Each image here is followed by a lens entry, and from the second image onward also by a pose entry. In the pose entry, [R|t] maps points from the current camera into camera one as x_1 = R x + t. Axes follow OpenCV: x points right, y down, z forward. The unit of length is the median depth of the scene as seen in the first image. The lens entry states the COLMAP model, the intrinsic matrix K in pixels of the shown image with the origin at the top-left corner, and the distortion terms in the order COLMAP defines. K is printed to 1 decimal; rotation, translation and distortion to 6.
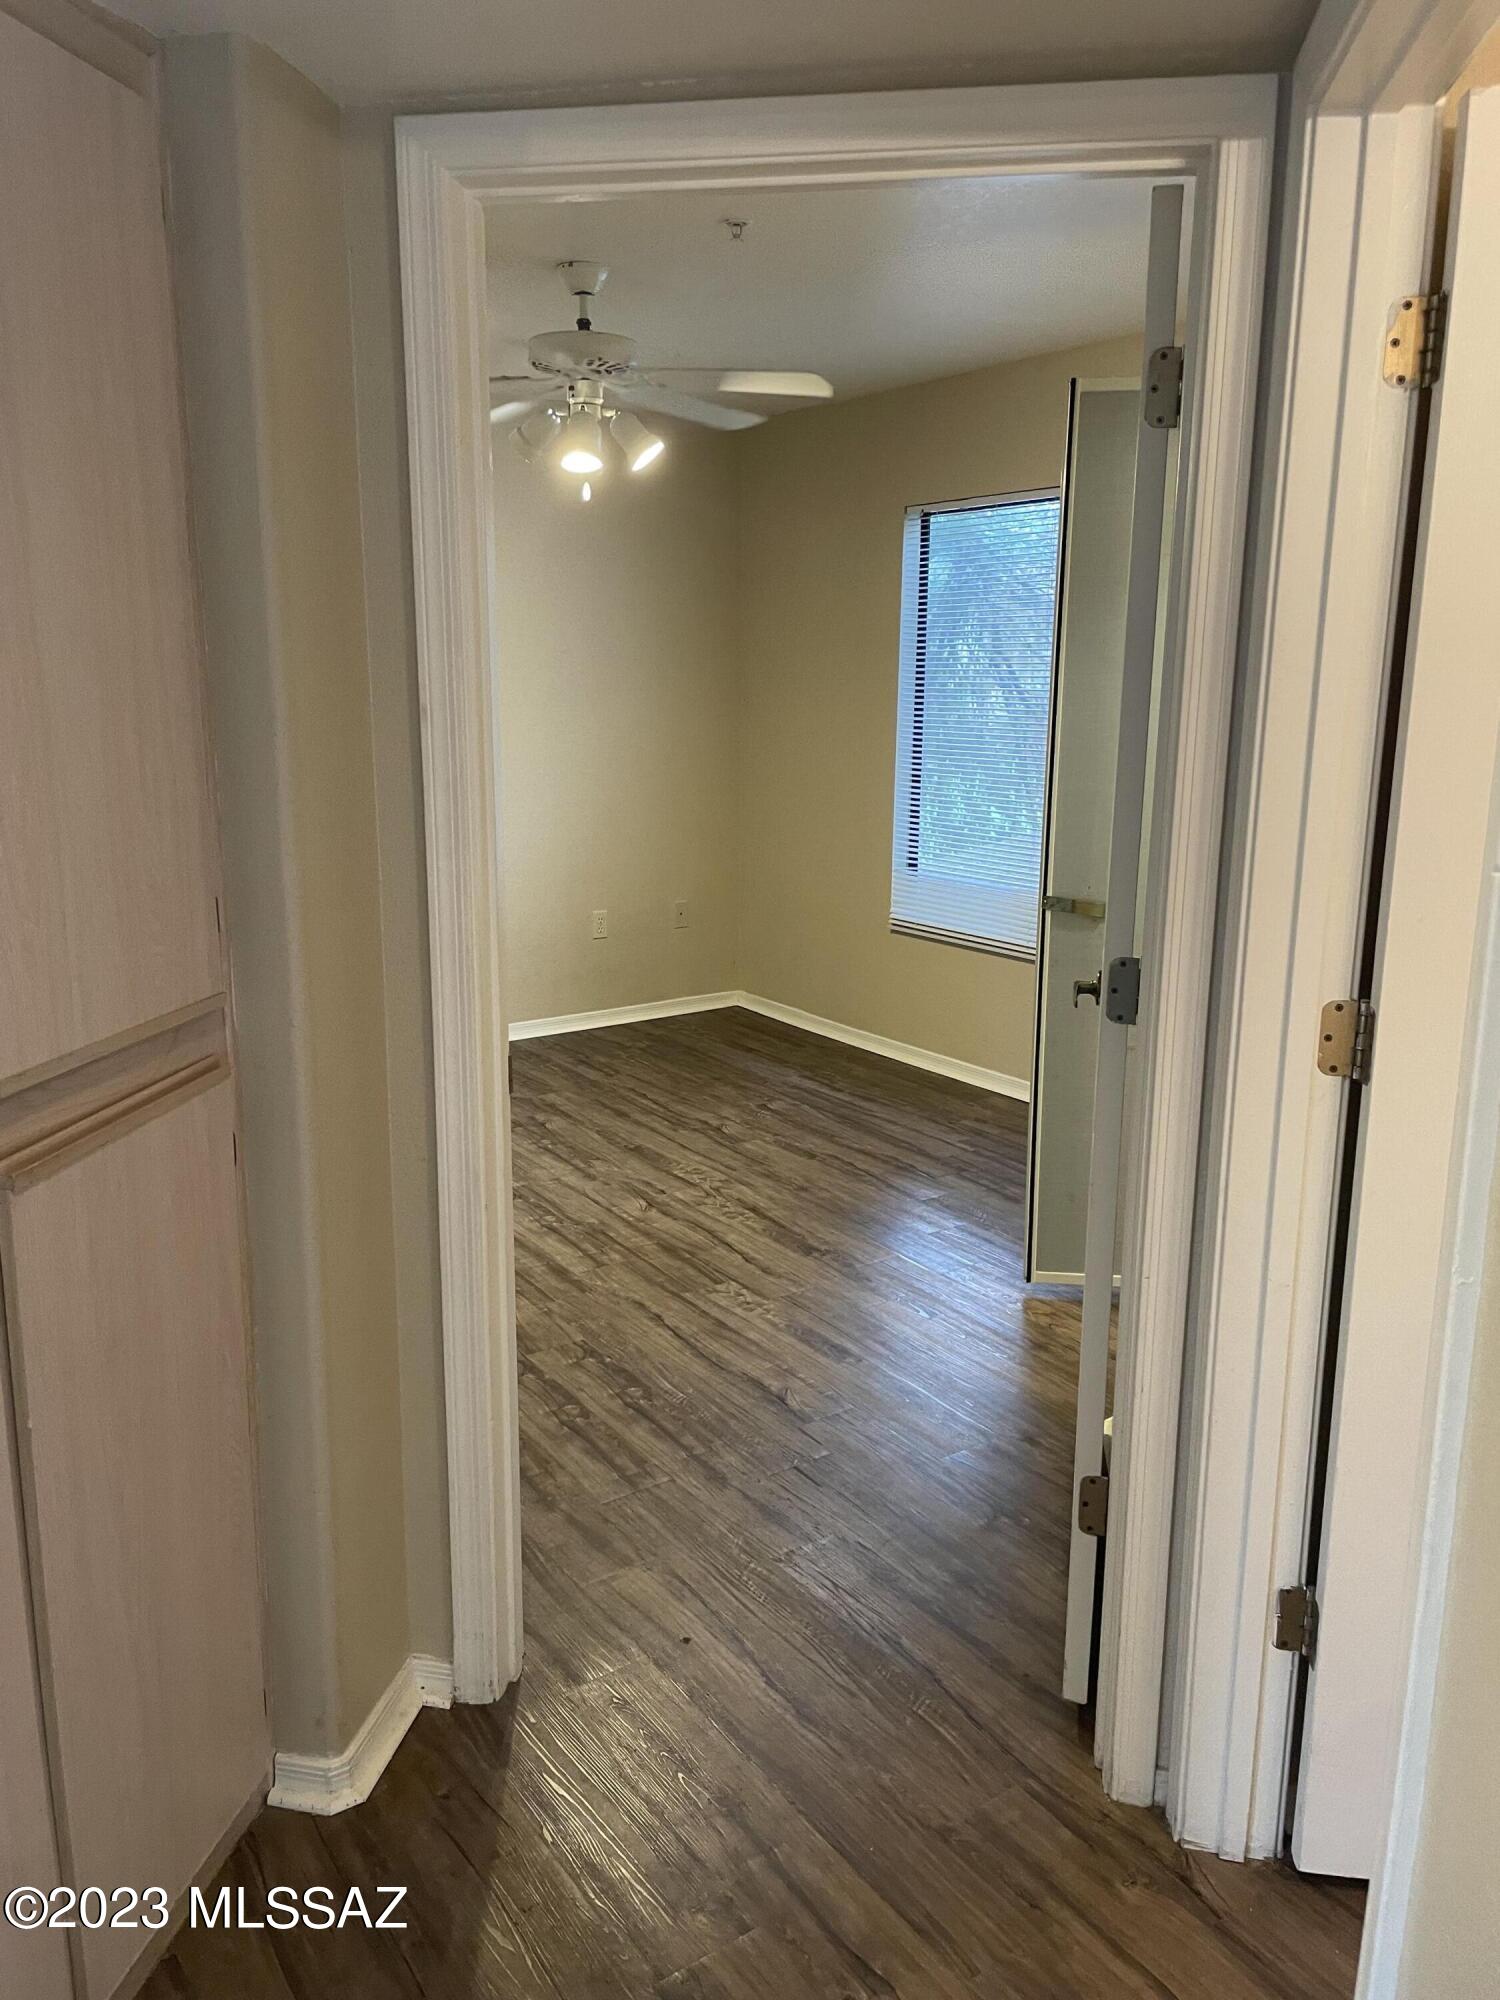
lens RADIAL K [[1531.9, 0, 733.9], [0, 1531.9, 998.8], [0, 0, 1]] dist [0.073599, -0.088972]
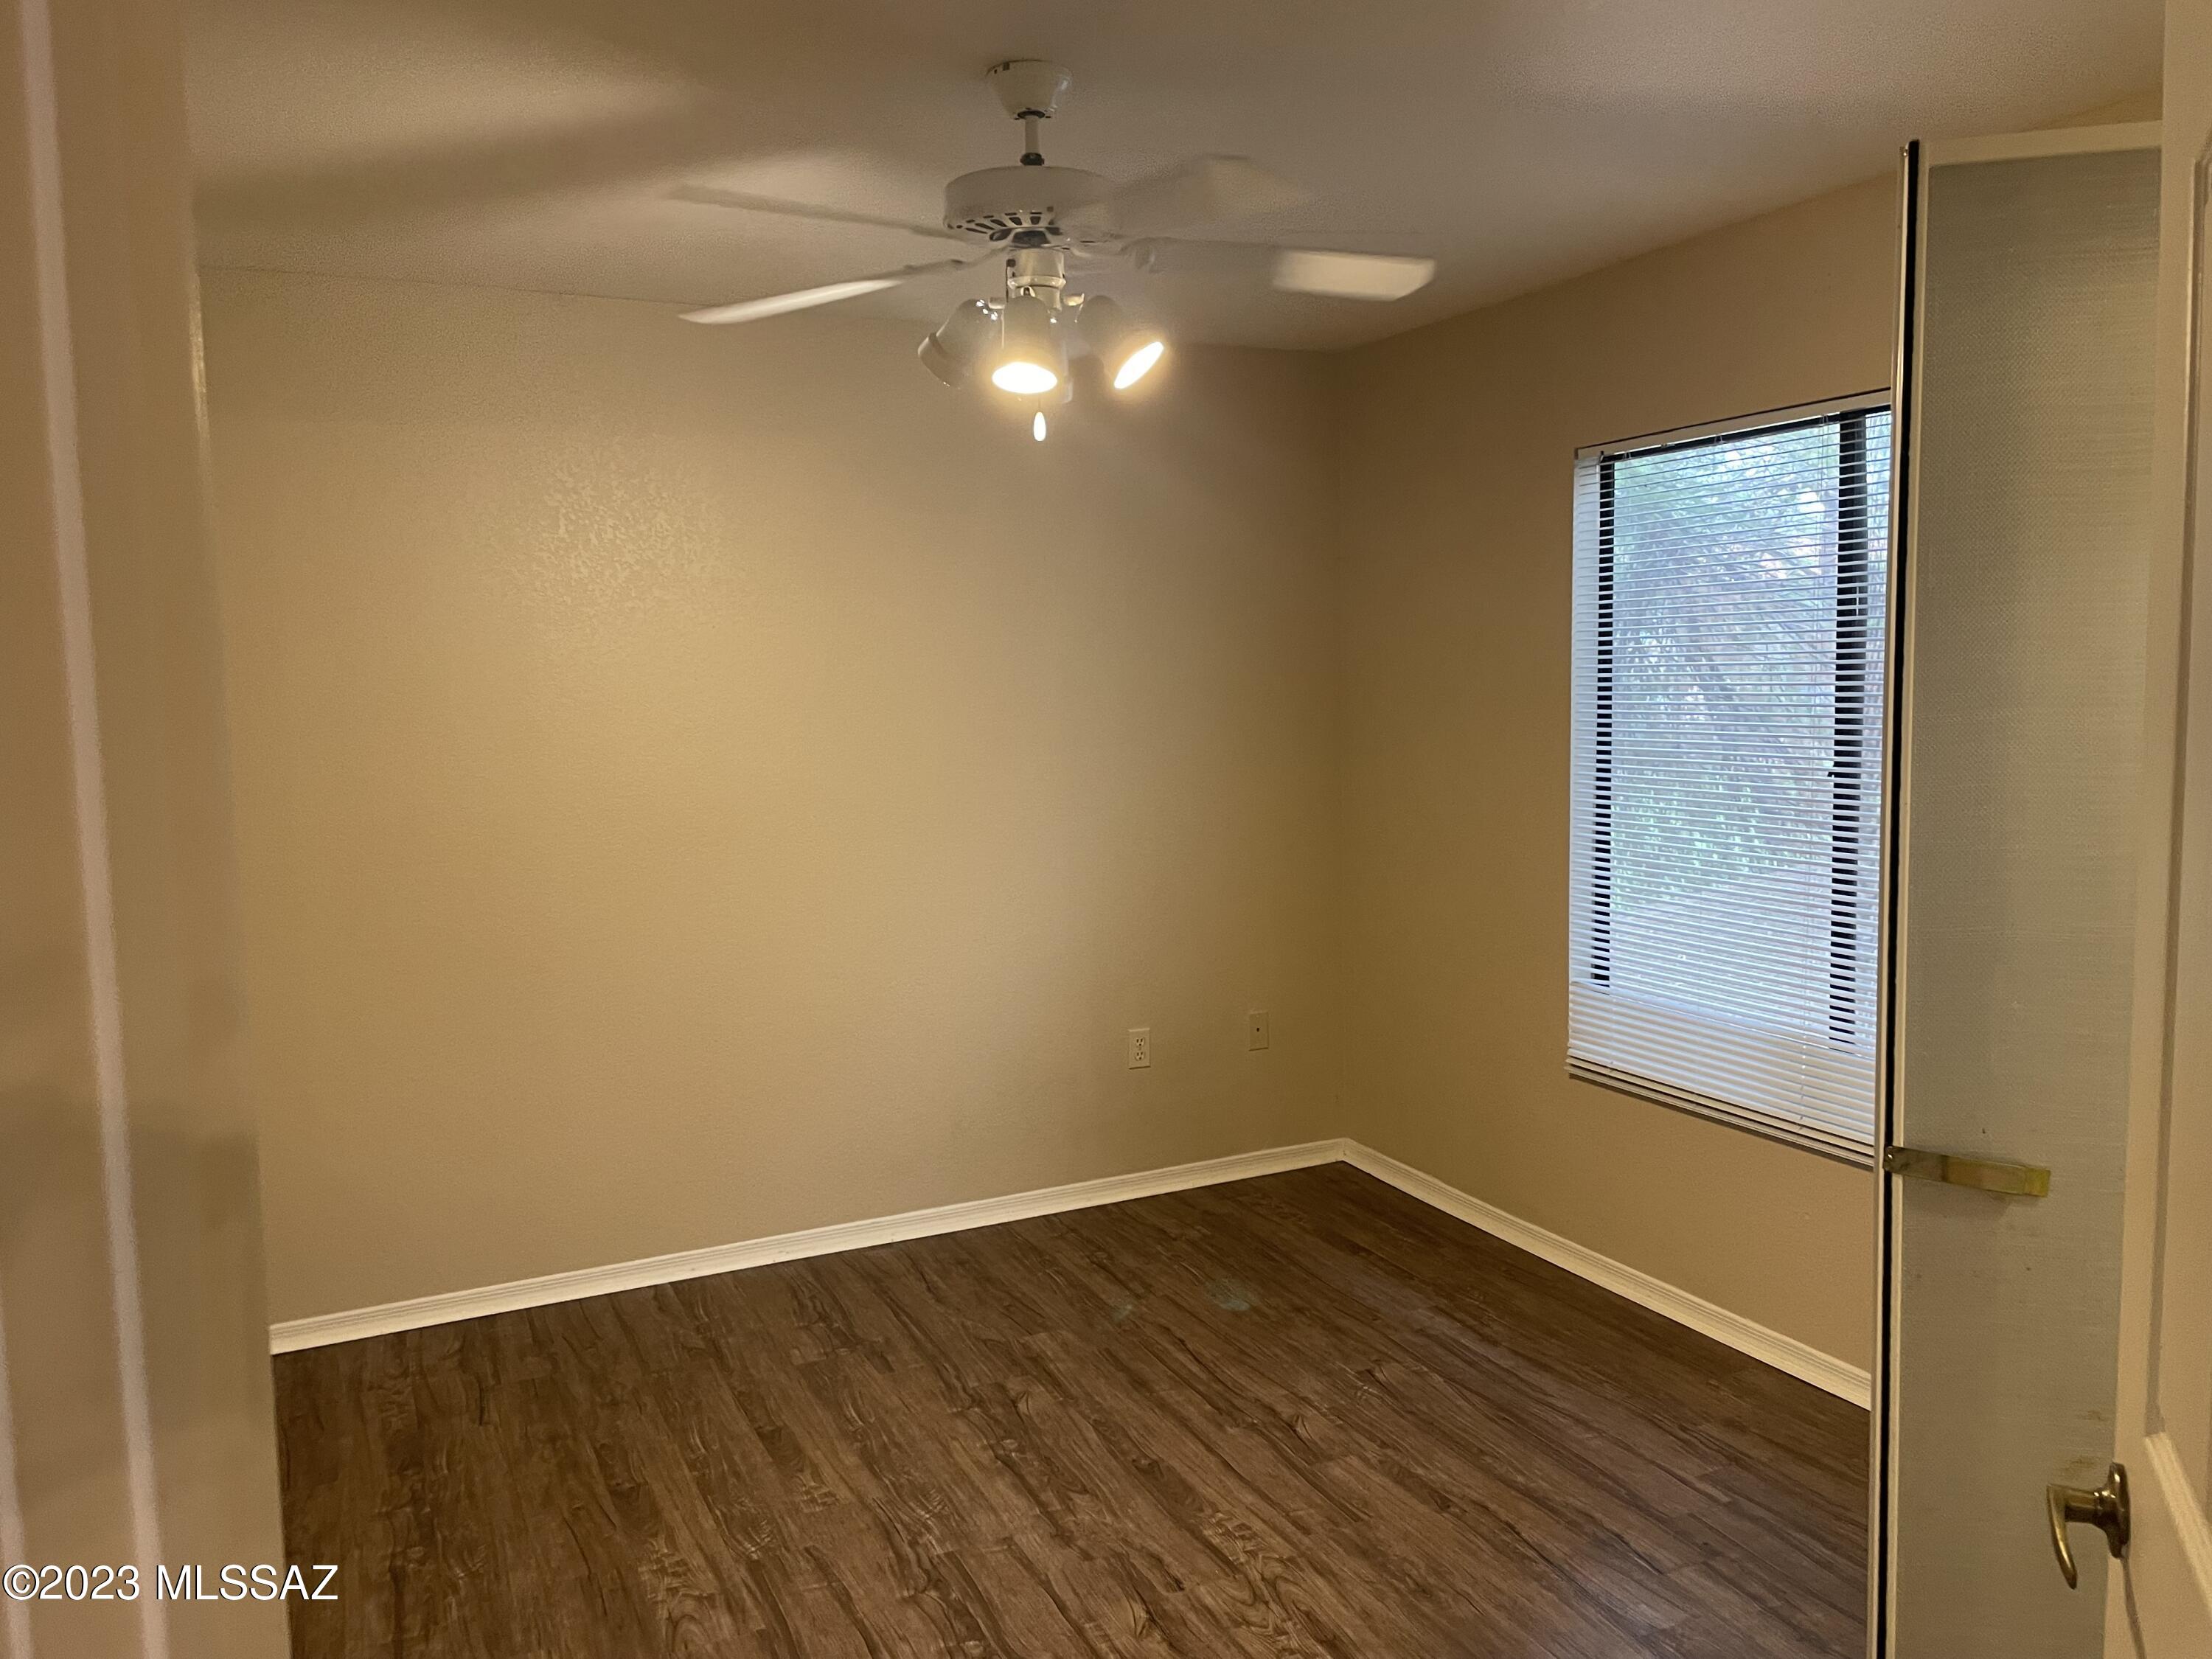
lens RADIAL K [[1694.2, 0, 1117.9], [0, 1694.2, 820.5], [0, 0, 1]] dist [0.073599, -0.088972]
pose [[0.987783, -0.010042, -0.155509, 0.031391], [-0.009309, 0.992337, -0.123212, -0.073251], [0.155555, 0.123154, 0.980120, 0.294260]]
